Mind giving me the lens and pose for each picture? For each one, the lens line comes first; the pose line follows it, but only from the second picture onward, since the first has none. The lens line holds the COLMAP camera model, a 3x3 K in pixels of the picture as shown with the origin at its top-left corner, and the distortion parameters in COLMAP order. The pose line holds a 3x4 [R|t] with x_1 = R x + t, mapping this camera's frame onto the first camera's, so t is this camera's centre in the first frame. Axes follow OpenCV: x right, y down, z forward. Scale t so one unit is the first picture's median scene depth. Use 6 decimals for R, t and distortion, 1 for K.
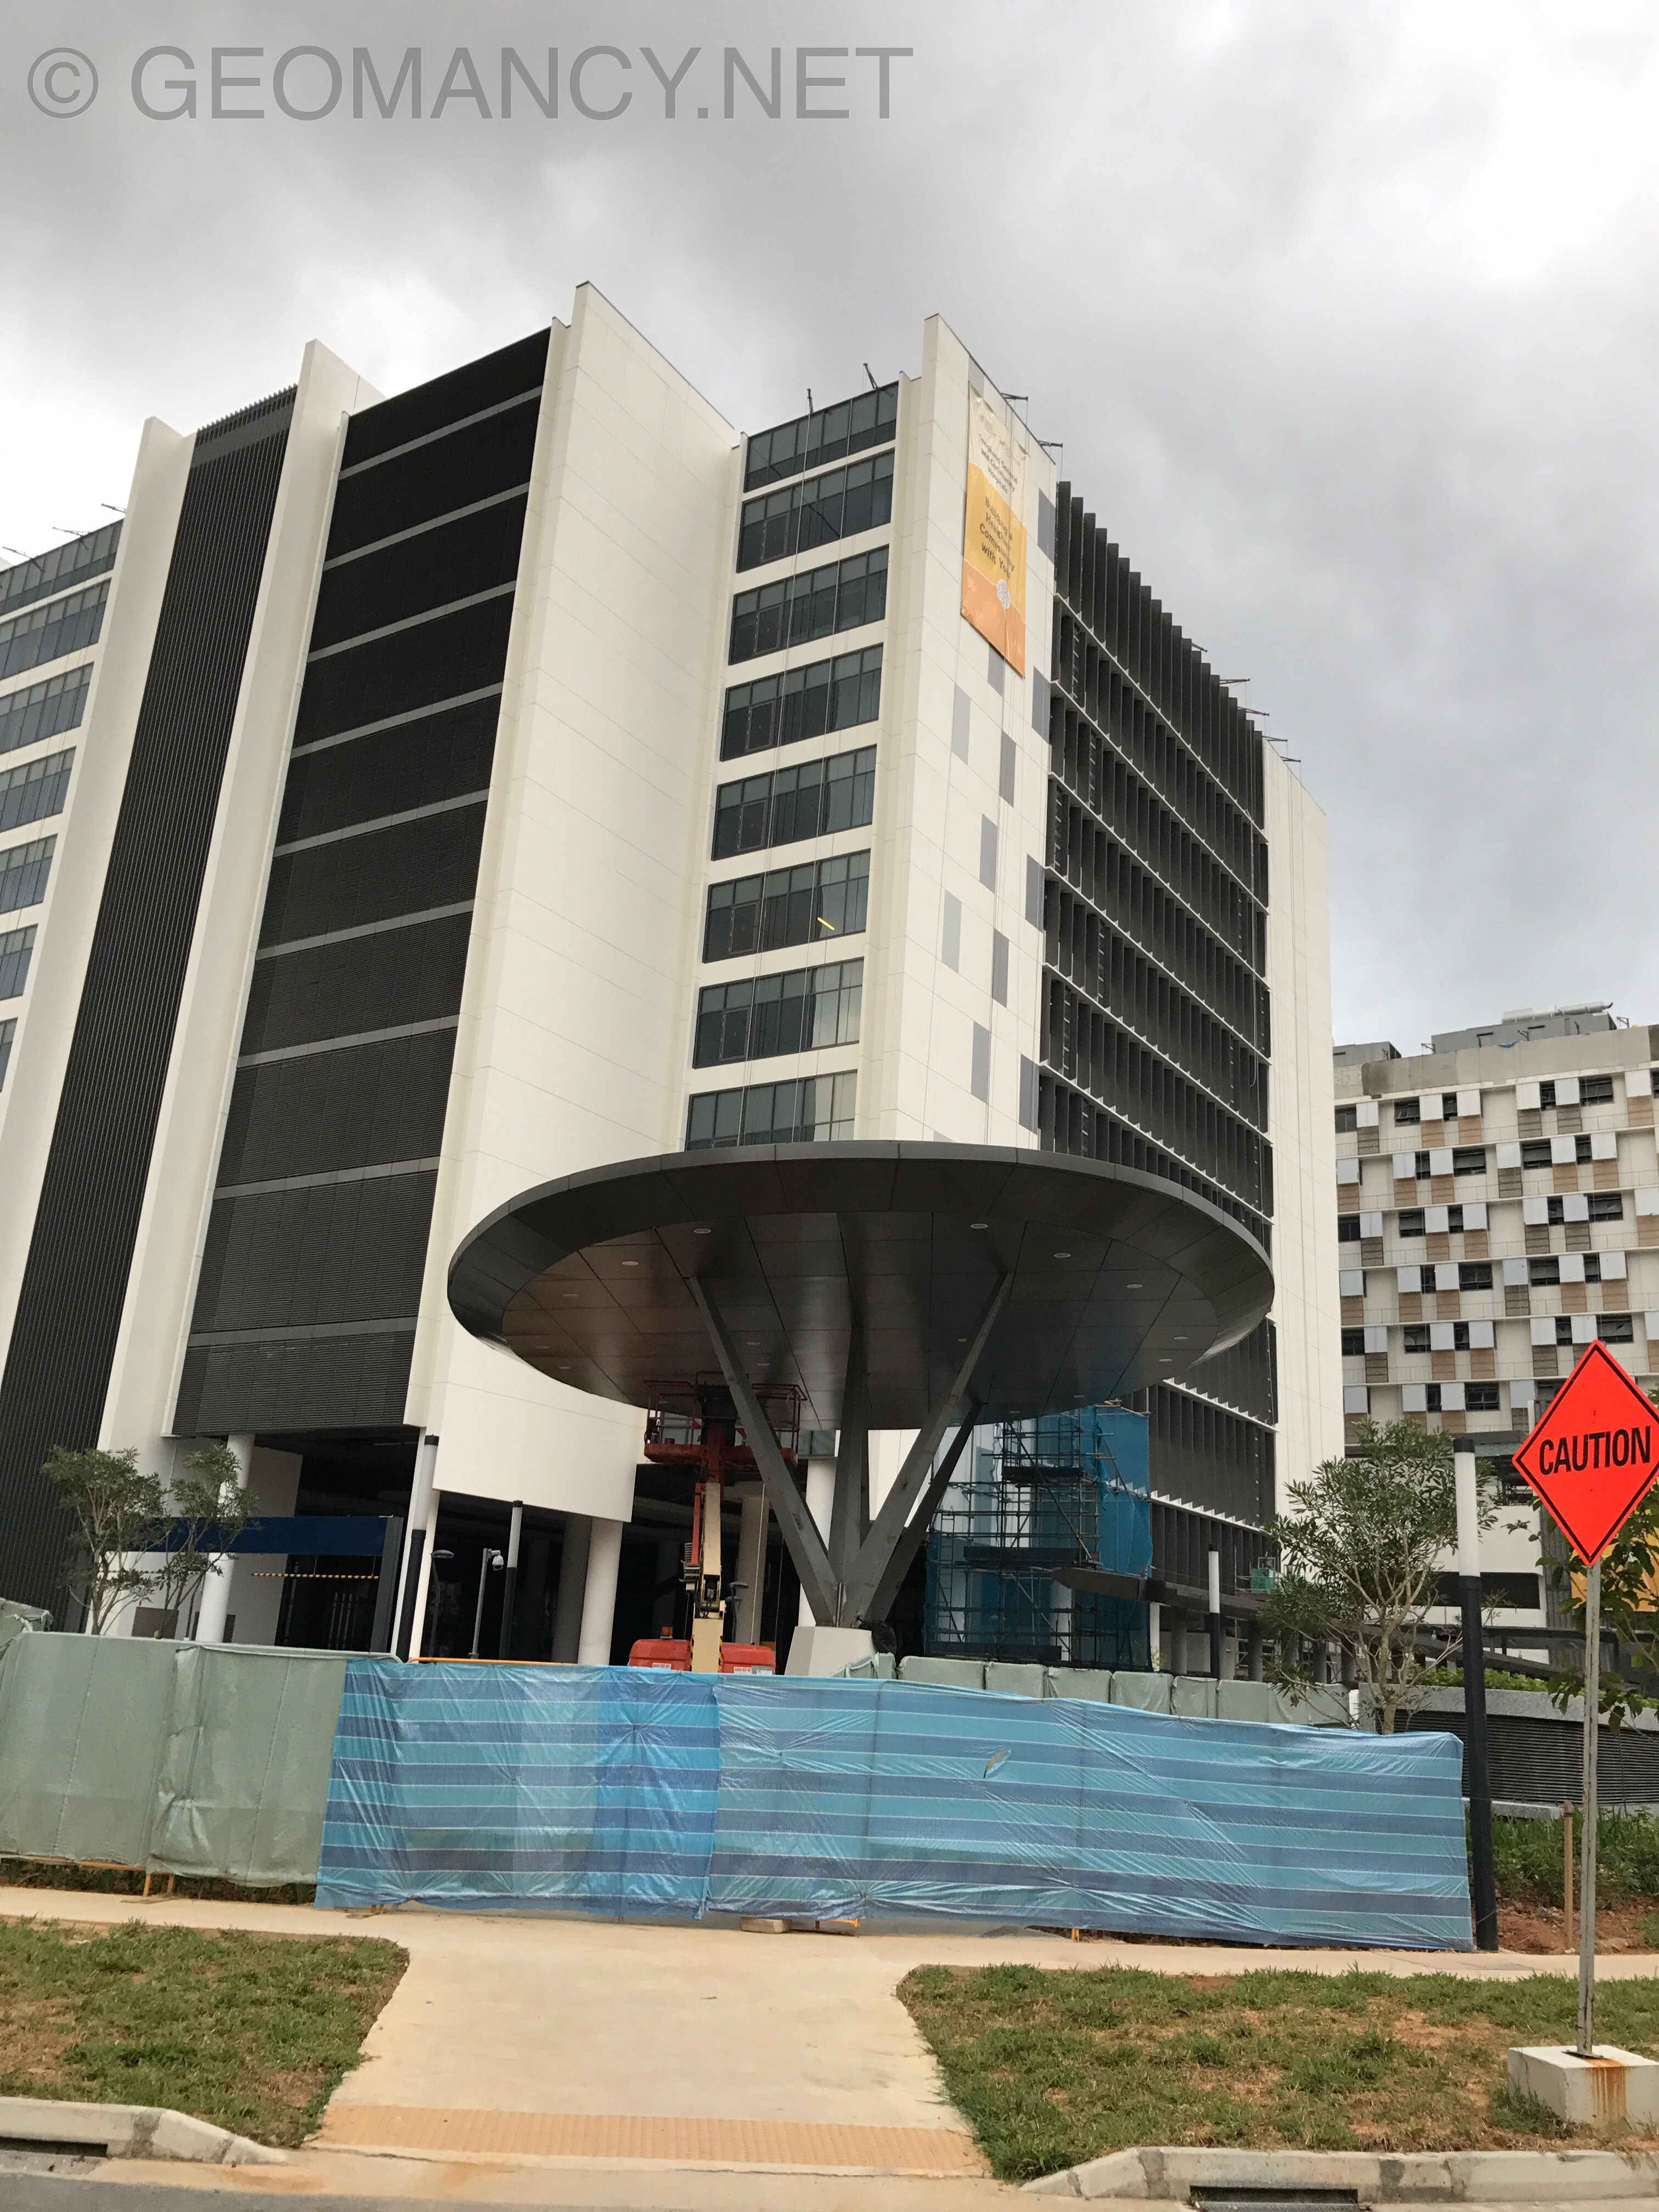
lens RADIAL K [[1799.0, 0, 851.4], [0, 1799.0, 1099.2], [0, 0, 1]] dist [0.079228, -0.259340]
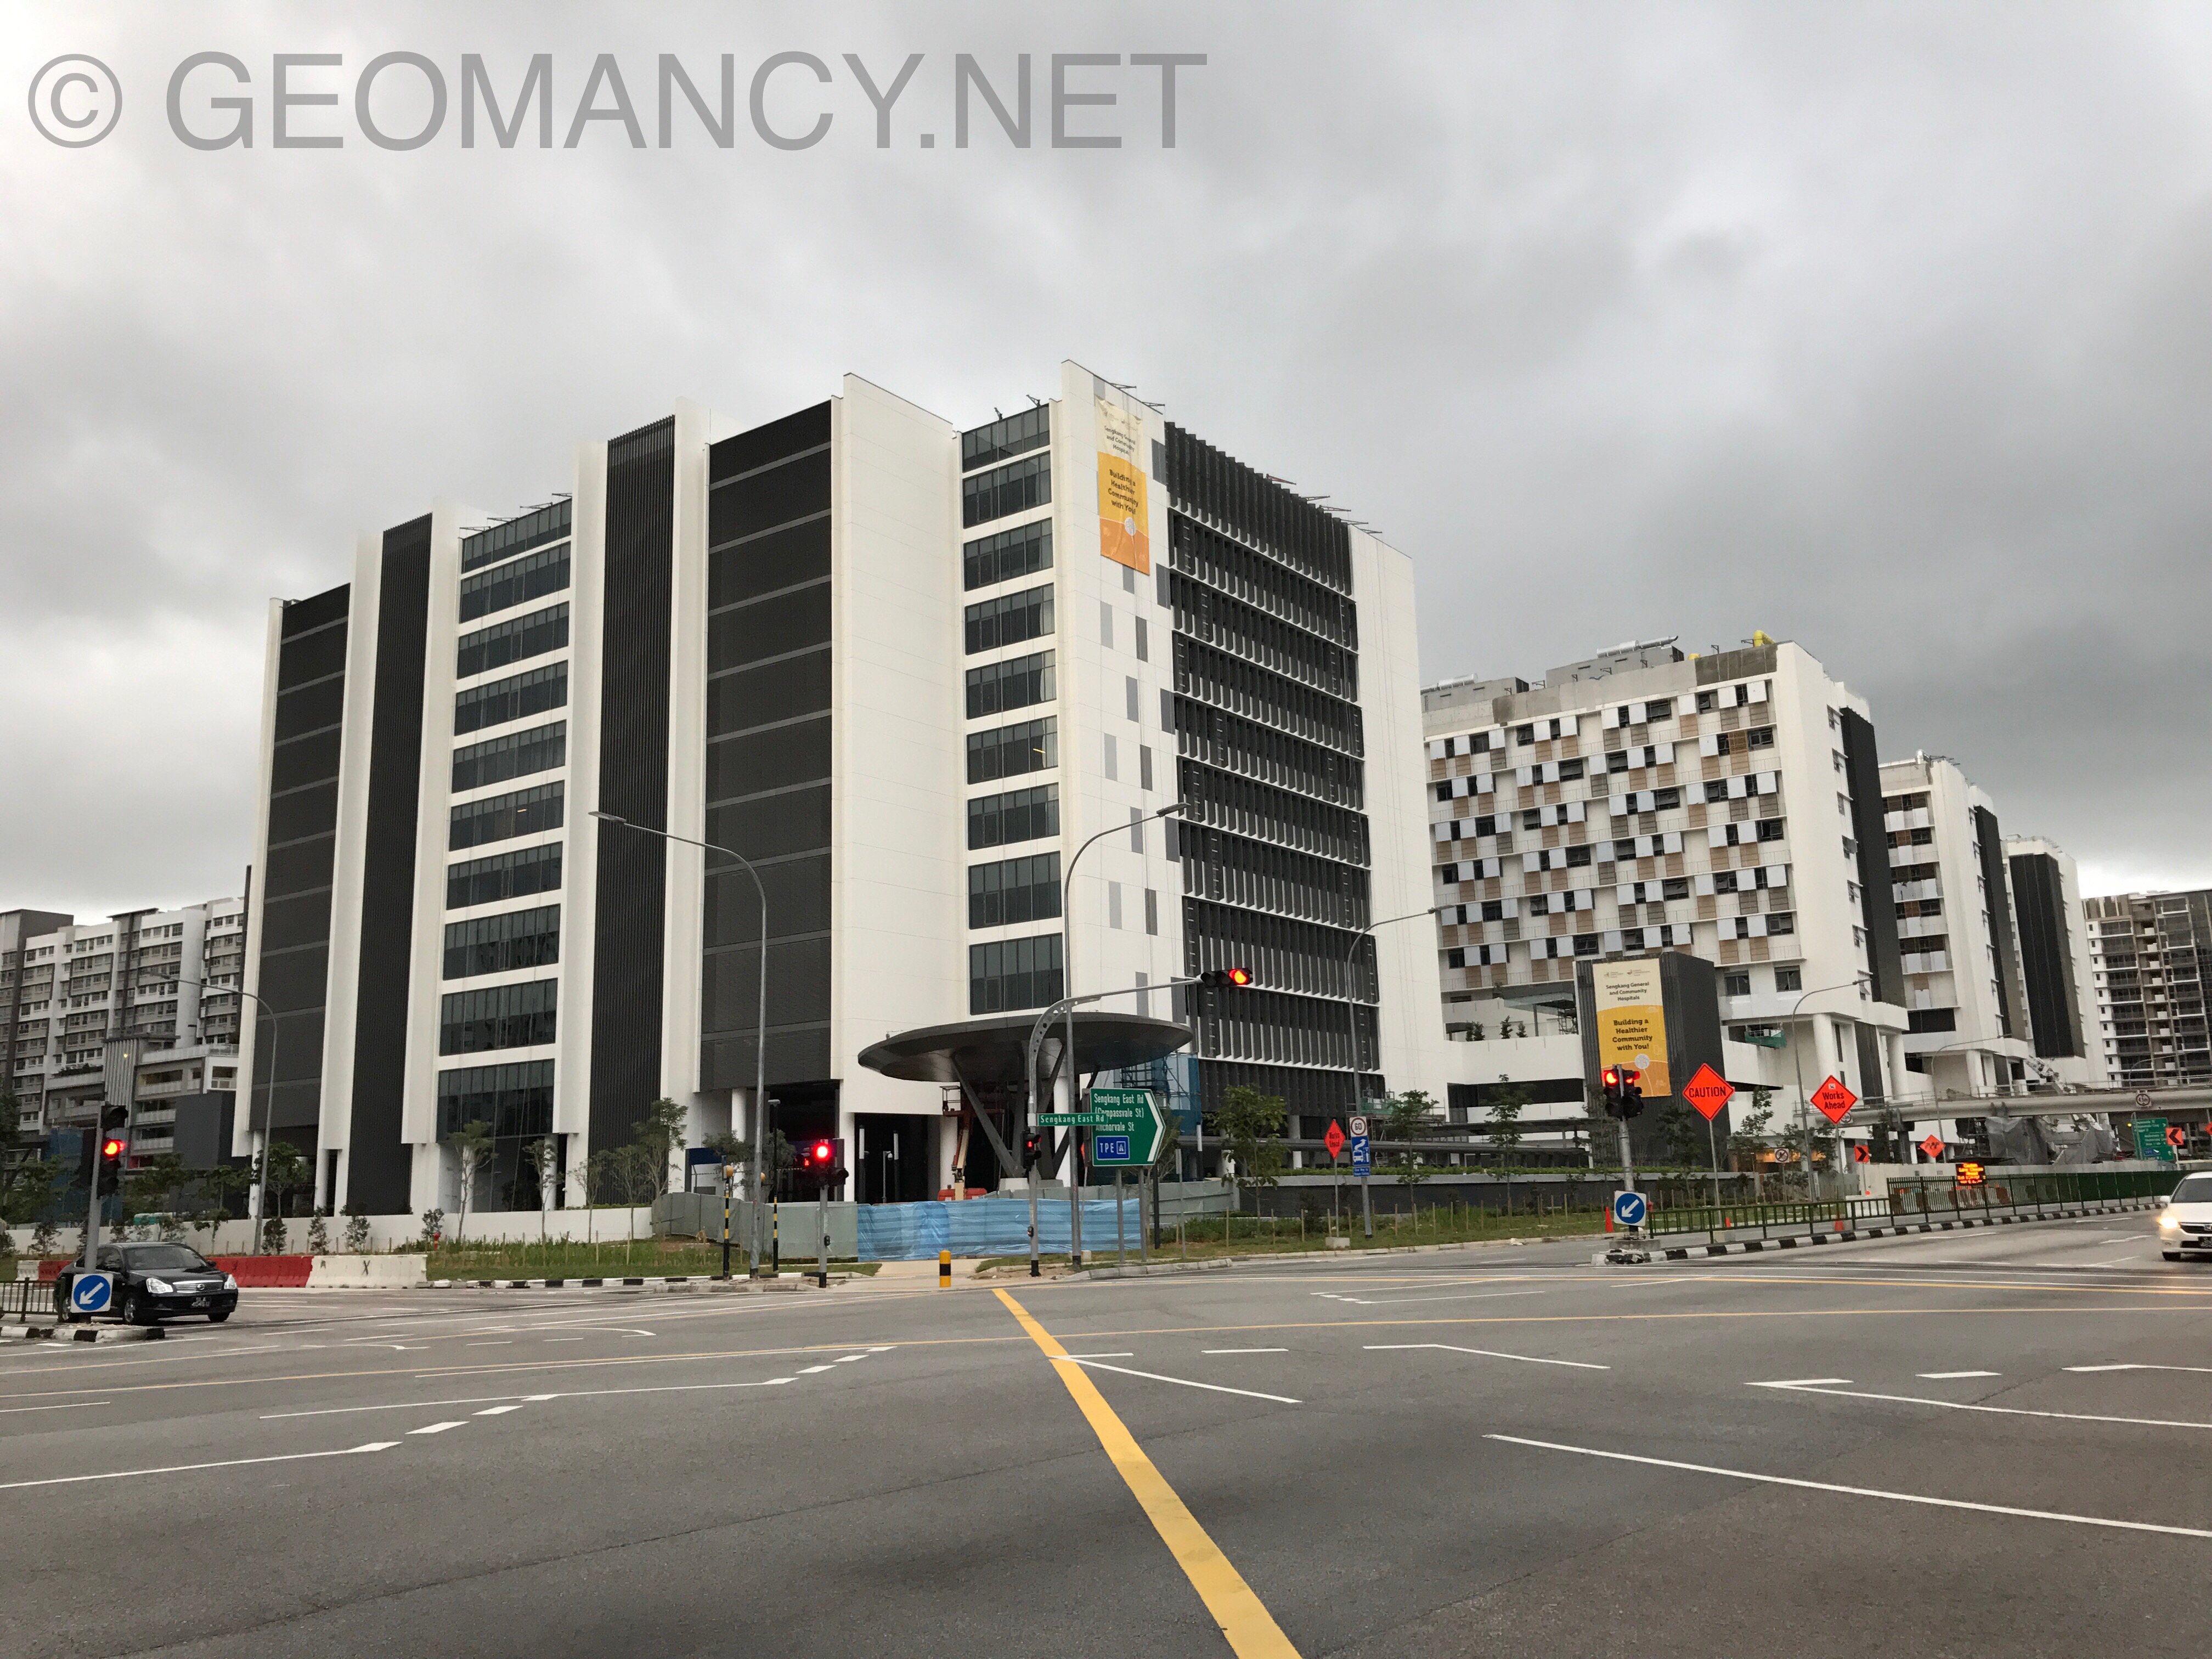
lens RADIAL K [[1799.0, 0, 1106.0], [0, 1799.0, 829.5], [0, 0, 1]] dist [0.079228, -0.259340]
pose [[0.993680, -0.098132, -0.054503, 0.114494], [0.103831, 0.988030, 0.114085, -0.183596], [0.042655, -0.119023, 0.991975, -0.571780]]
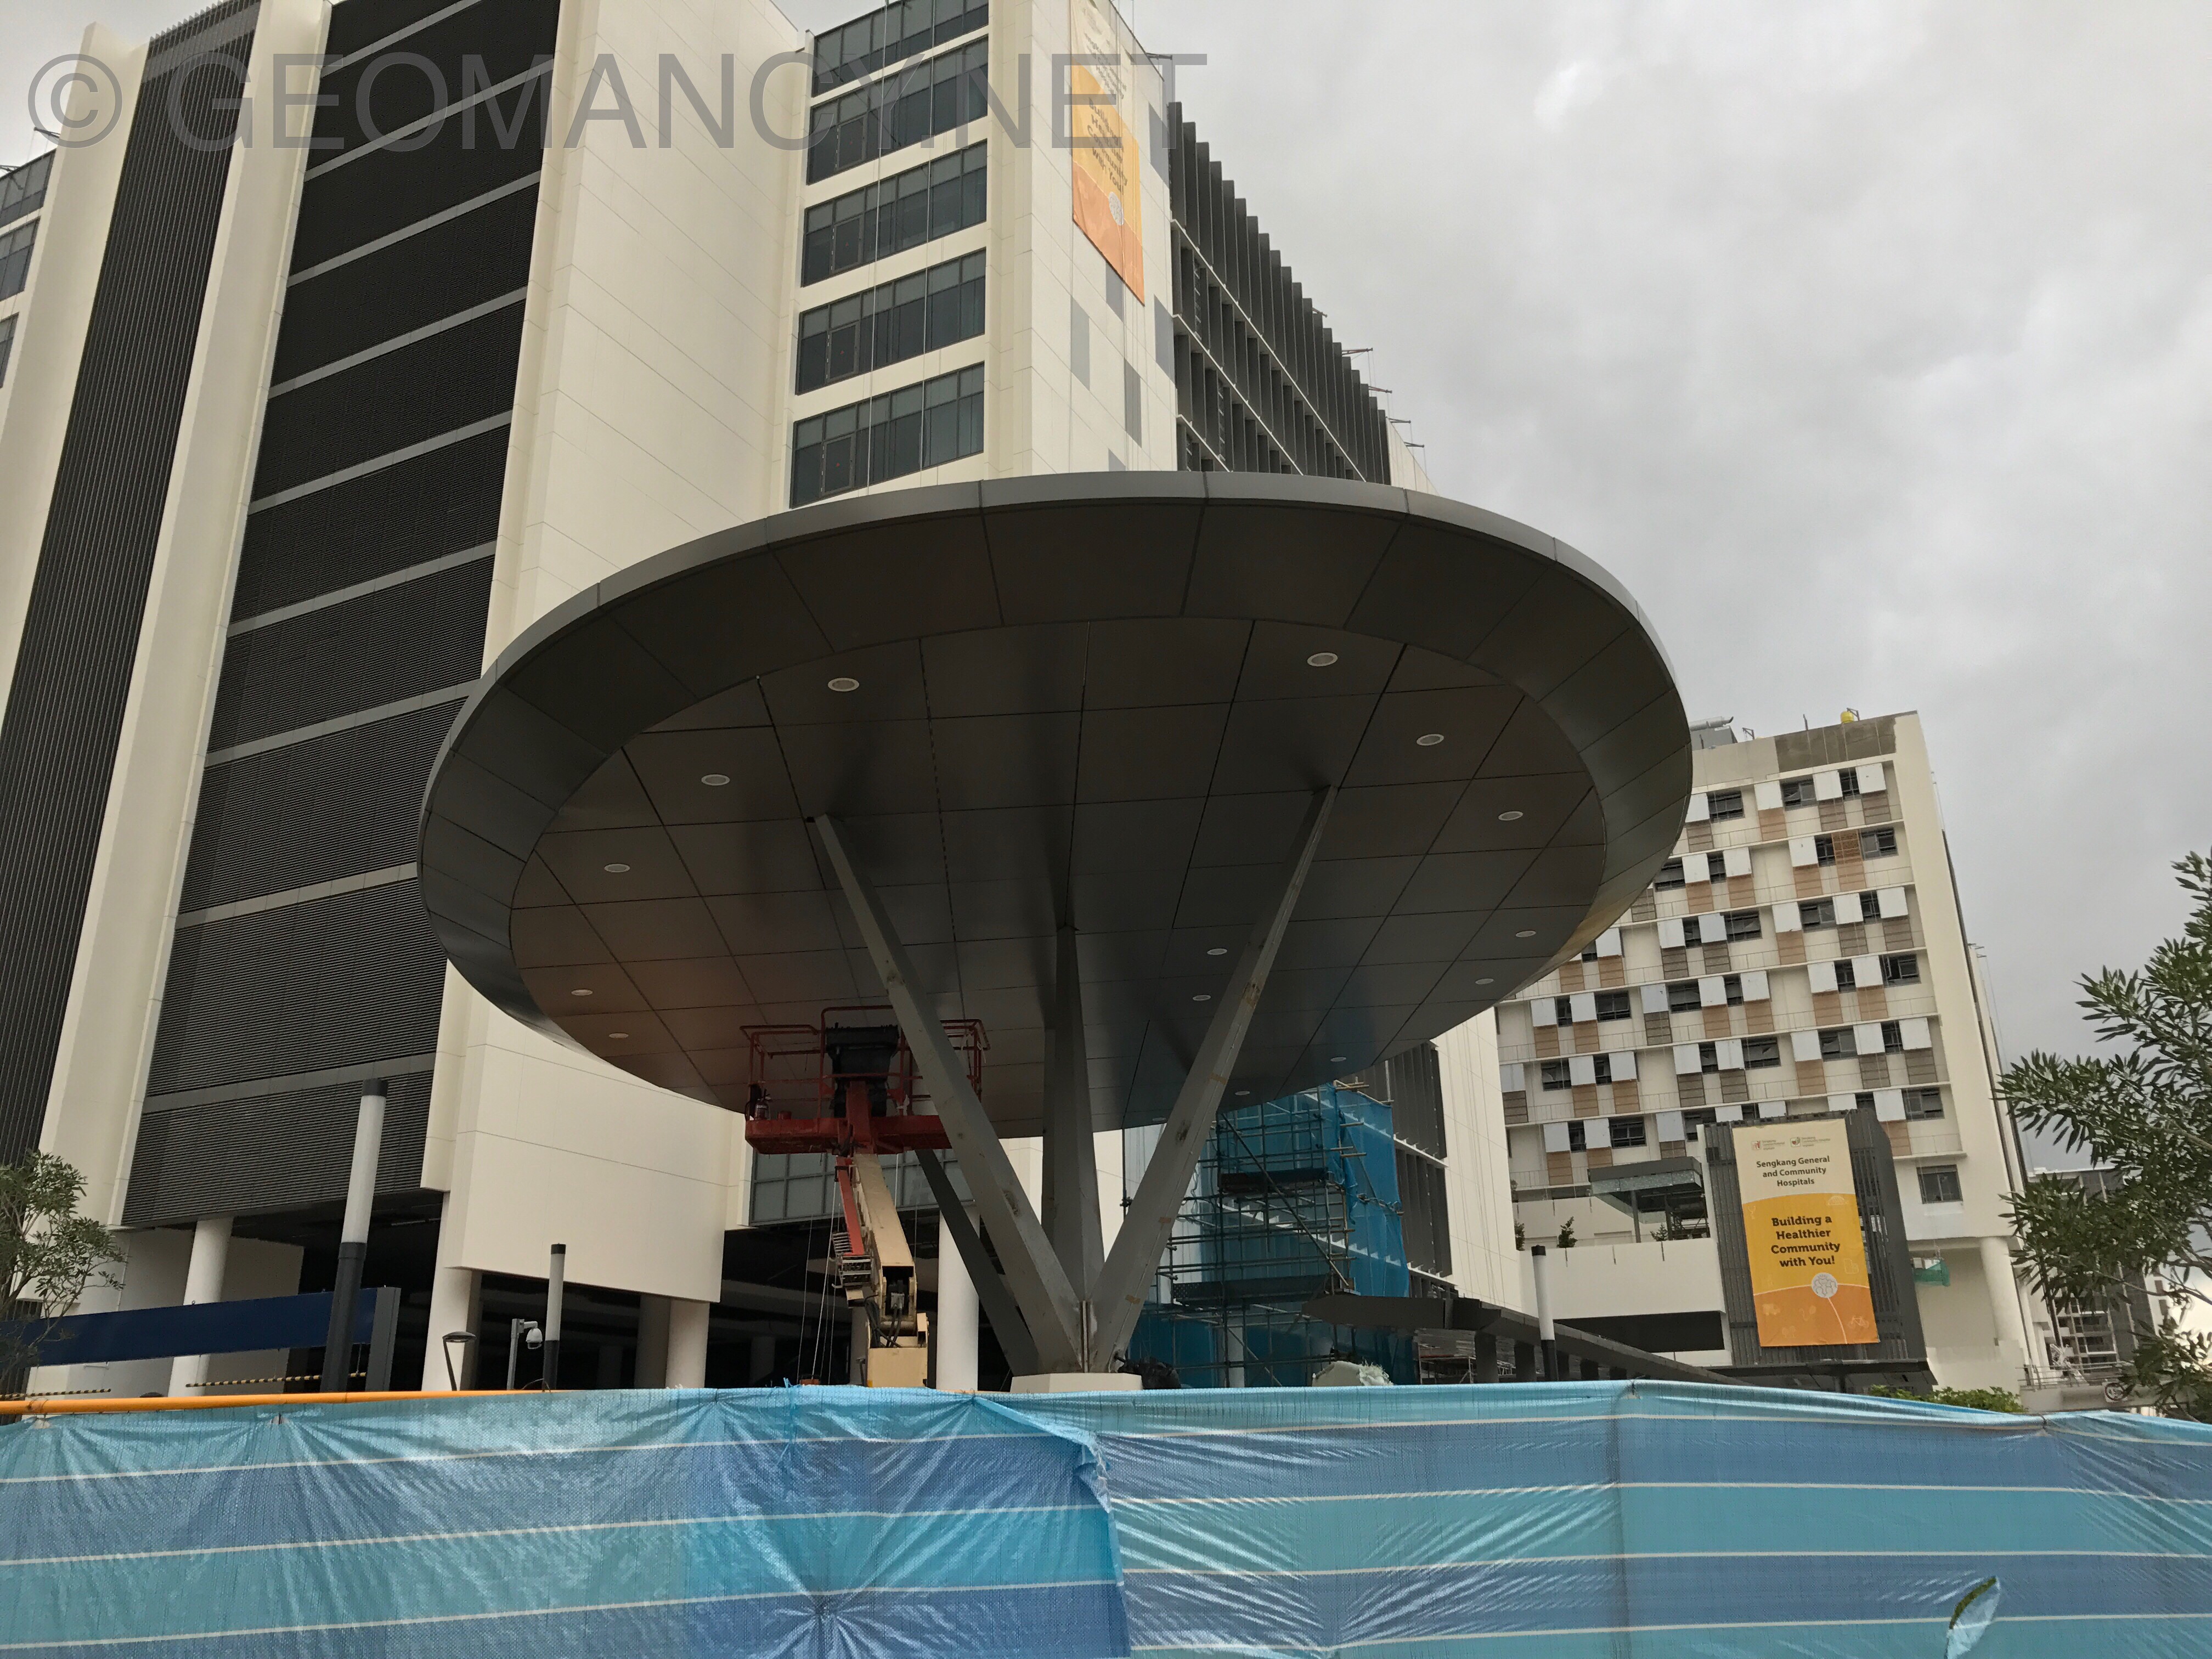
lens RADIAL K [[1798.3, 0, 1102.8], [0, 1798.3, 839.1], [0, 0, 1]] dist [0.006947, 0.002885]
pose [[0.994364, -0.036546, 0.099523, -0.019197], [0.039717, 0.998759, -0.030066, 0.046284], [-0.098300, 0.033849, 0.994581, 0.138353]]
